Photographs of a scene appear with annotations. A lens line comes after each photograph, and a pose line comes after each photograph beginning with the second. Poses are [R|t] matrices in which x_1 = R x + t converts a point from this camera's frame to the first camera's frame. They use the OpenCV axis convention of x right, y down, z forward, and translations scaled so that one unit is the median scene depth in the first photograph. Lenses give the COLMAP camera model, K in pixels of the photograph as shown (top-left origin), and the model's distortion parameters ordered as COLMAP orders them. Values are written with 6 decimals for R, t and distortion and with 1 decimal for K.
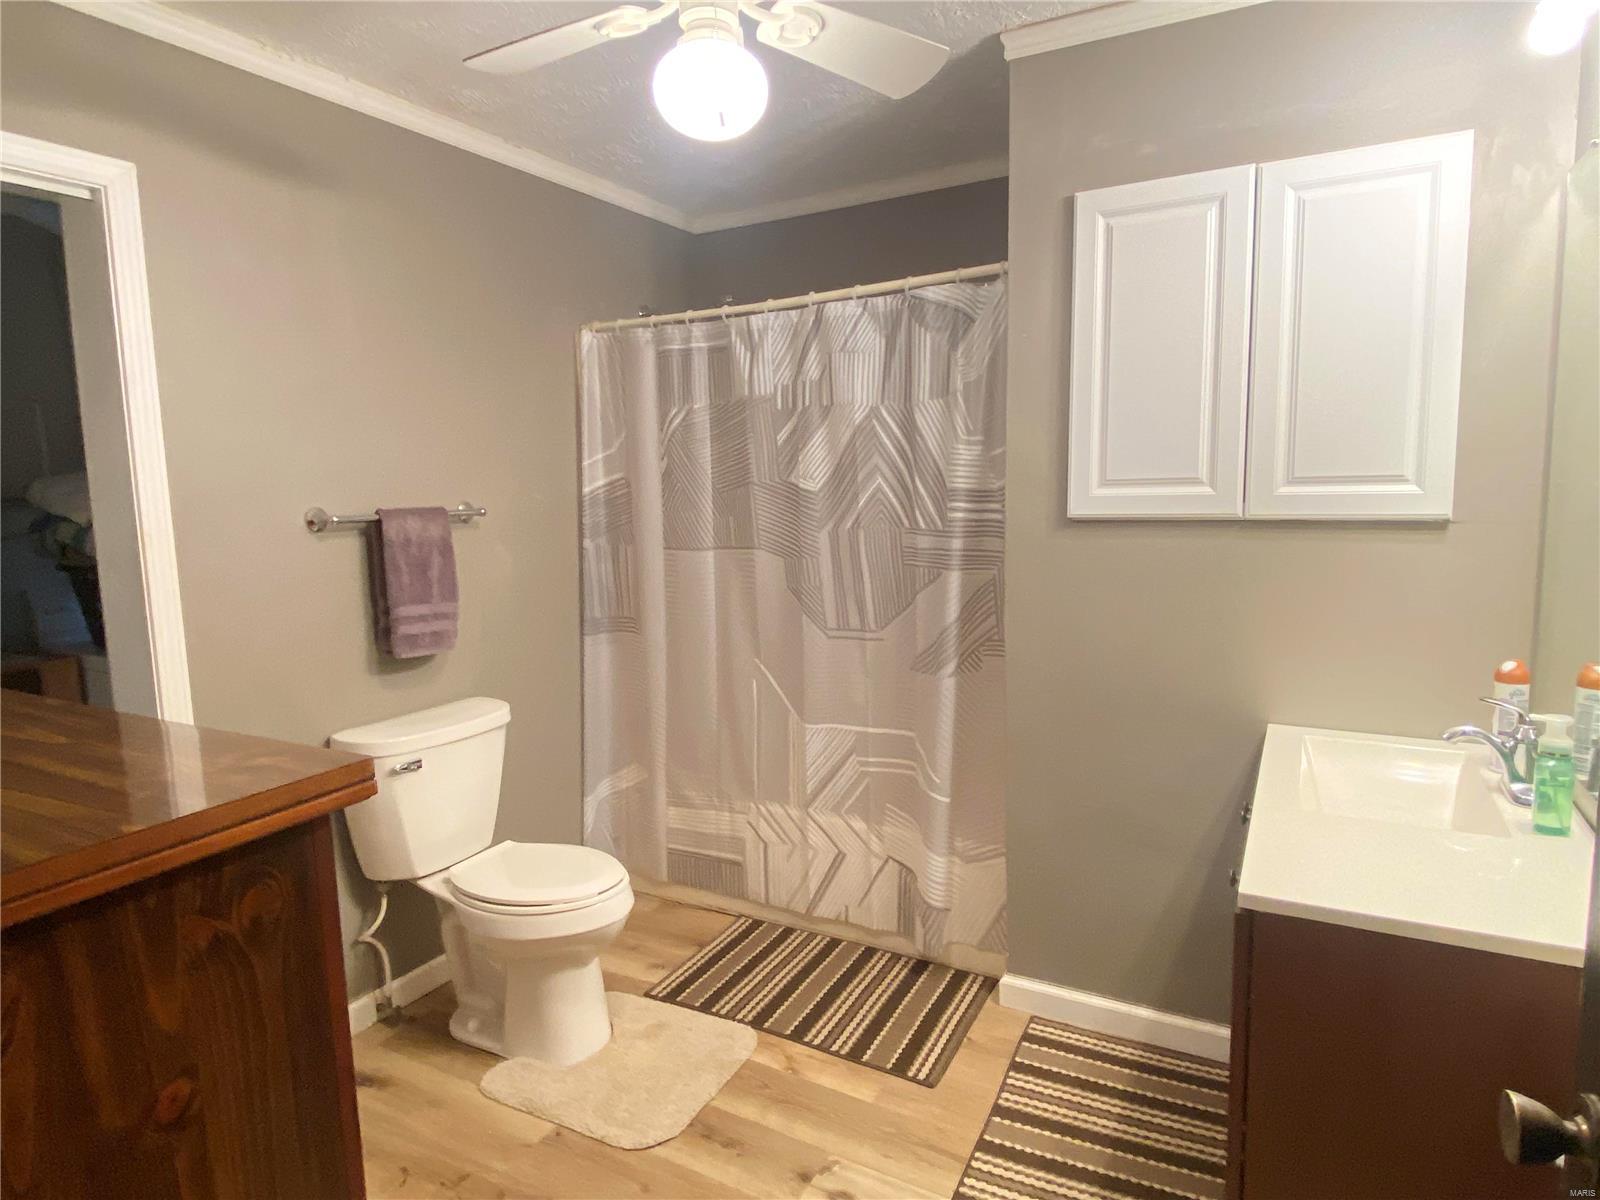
lens RADIAL K [[897.4, 0, 806.0], [0, 897.4, 600.1], [0, 0, 1]] dist [0.062070, -0.092100]
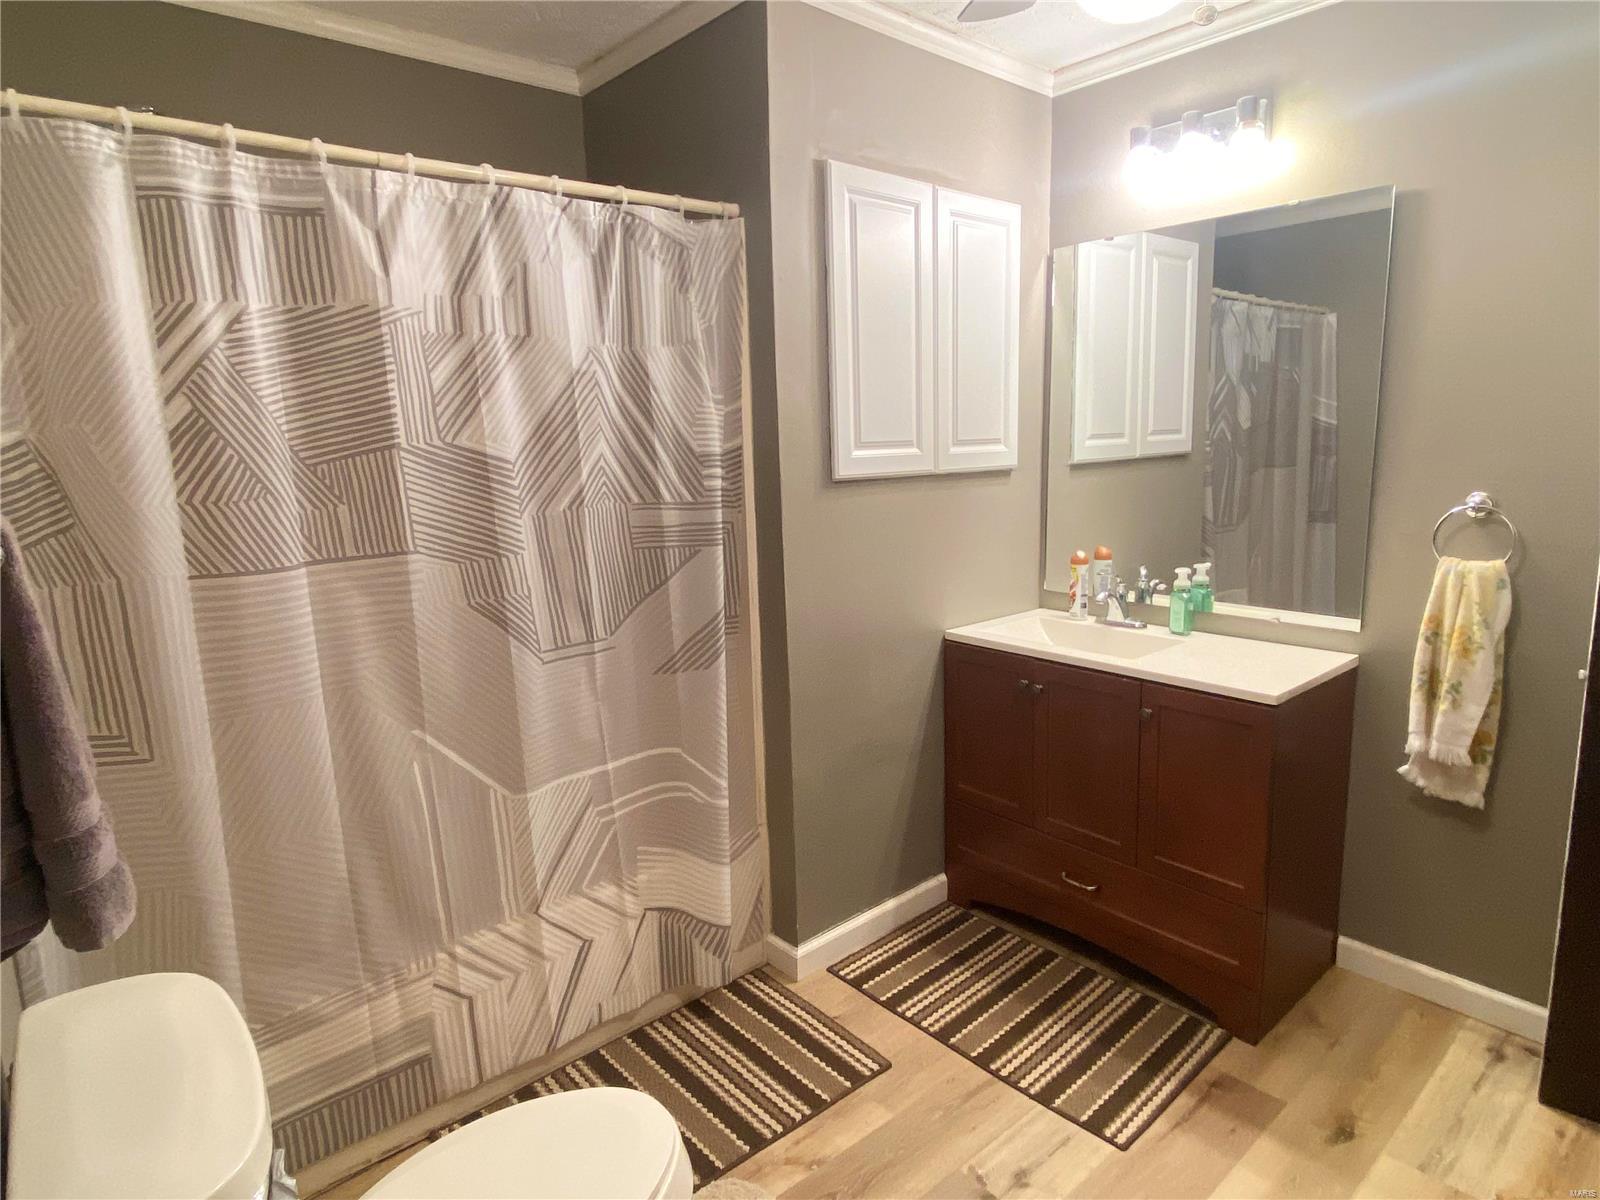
lens RADIAL K [[897.4, 0, 806.0], [0, 897.4, 600.1], [0, 0, 1]] dist [0.062070, -0.092100]
pose [[0.348576, -0.150511, 0.925117, -0.587088], [0.141724, 0.984138, 0.106713, -0.057949], [-0.926504, 0.093914, 0.364378, 0.559777]]
